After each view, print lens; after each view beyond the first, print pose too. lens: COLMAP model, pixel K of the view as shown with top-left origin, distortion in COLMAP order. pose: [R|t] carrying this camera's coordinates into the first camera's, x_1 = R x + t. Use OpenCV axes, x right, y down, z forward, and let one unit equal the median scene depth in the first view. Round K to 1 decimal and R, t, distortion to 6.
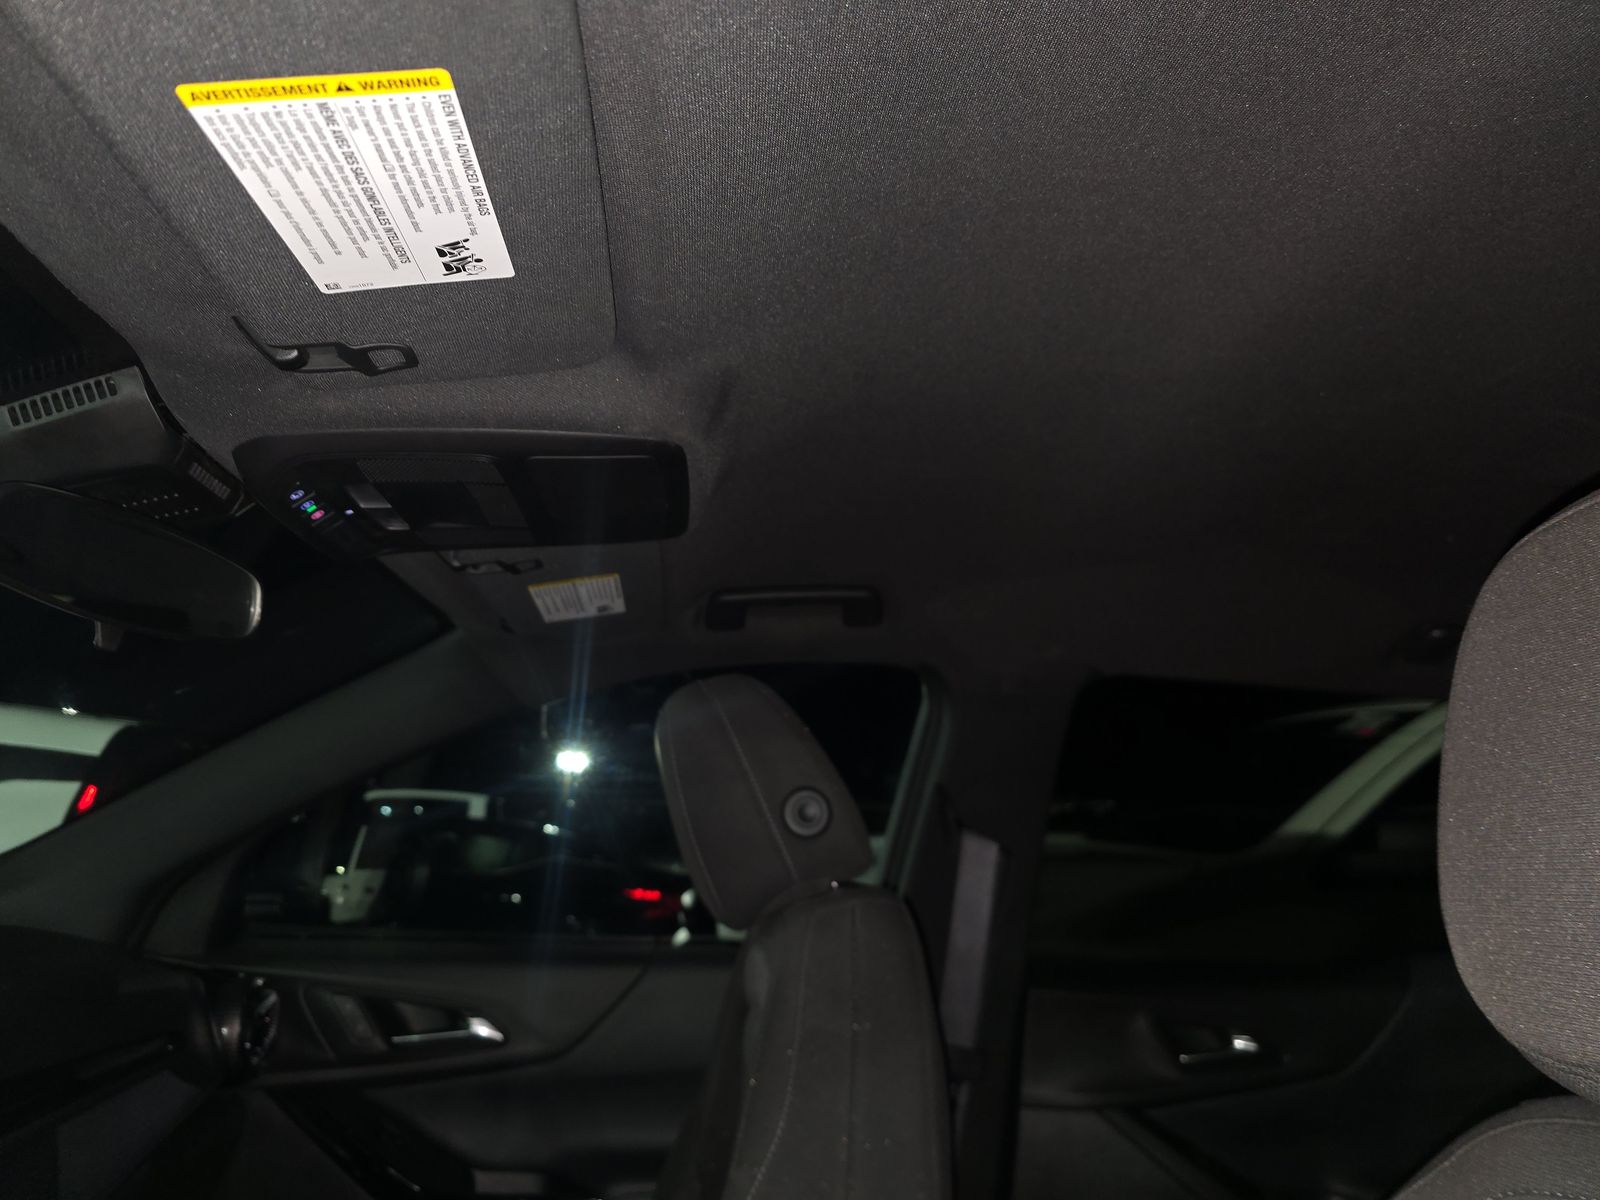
lens RADIAL K [[1087.8, 0, 800.0], [0, 1087.8, 600.0], [0, 0, 1]] dist [0.066816, -0.086904]
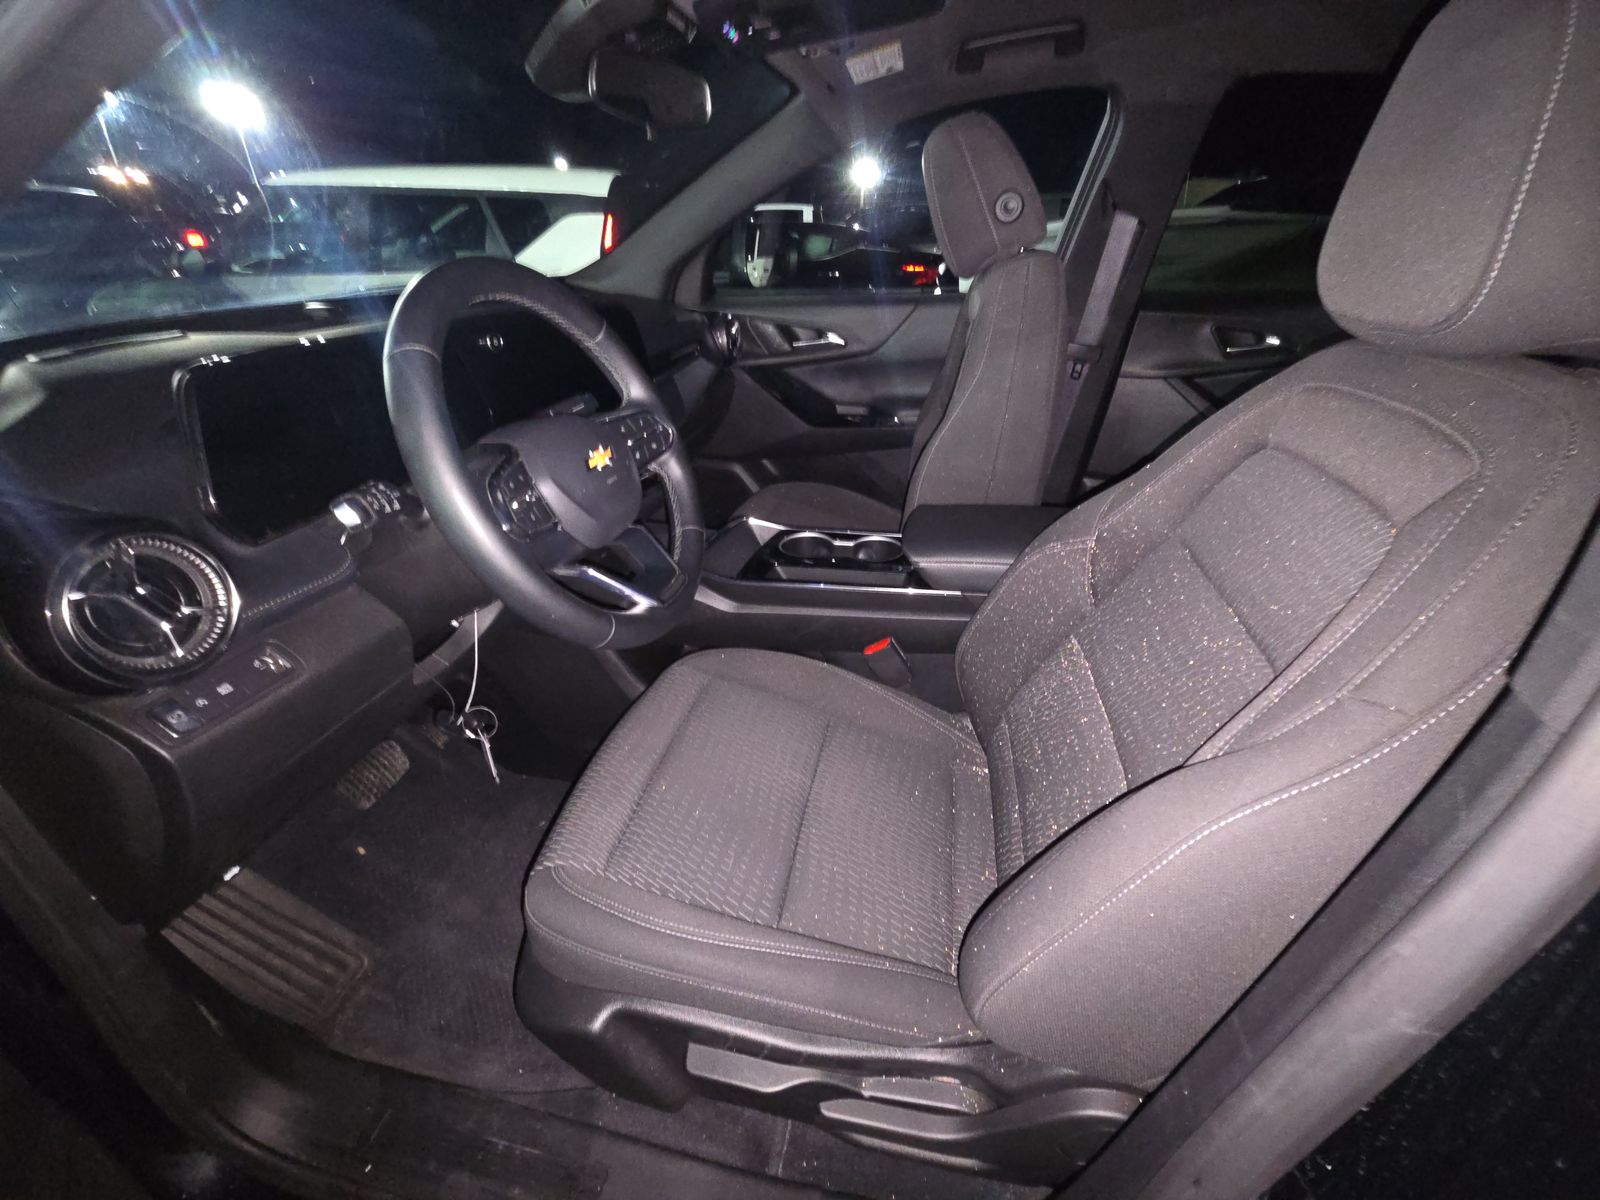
lens RADIAL K [[645.5, 0, 793.8], [0, 645.5, 596.8], [0, 0, 1]] dist [0.000397, 0.000121]
pose [[0.954143, 0.096968, -0.283212, 0.022149], [0.116750, 0.750624, 0.650333, -0.034967], [0.275647, -0.653576, 0.704881, -0.168320]]
